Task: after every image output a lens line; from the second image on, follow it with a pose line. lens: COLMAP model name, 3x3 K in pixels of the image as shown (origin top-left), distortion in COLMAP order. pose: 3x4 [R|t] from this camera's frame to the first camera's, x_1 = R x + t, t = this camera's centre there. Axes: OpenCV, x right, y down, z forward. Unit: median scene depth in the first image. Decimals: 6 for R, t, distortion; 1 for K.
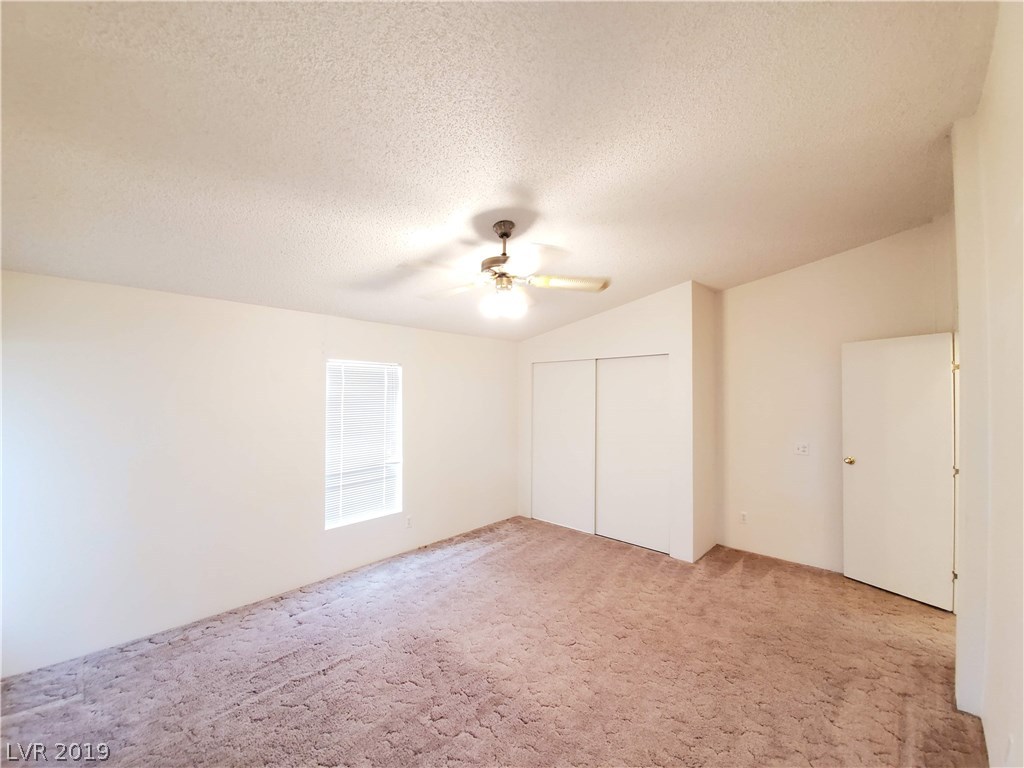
lens RADIAL K [[405.6, 0, 514.1], [0, 405.6, 387.3], [0, 0, 1]] dist [-0.003276, -0.000723]
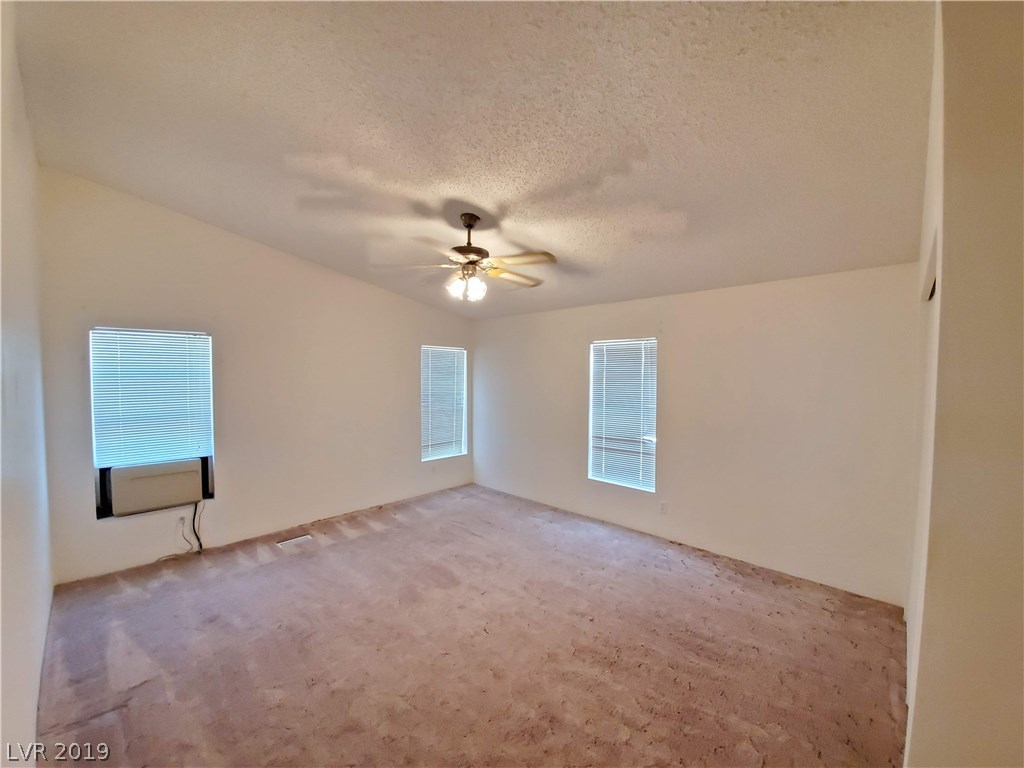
lens RADIAL K [[405.6, 0, 514.1], [0, 405.6, 387.3], [0, 0, 1]] dist [-0.003276, -0.000723]
pose [[0.013101, 0.034888, -0.999305, 0.724055], [-0.006211, 0.999375, 0.034809, 0.027372], [0.999895, 0.005751, 0.013310, 0.703975]]
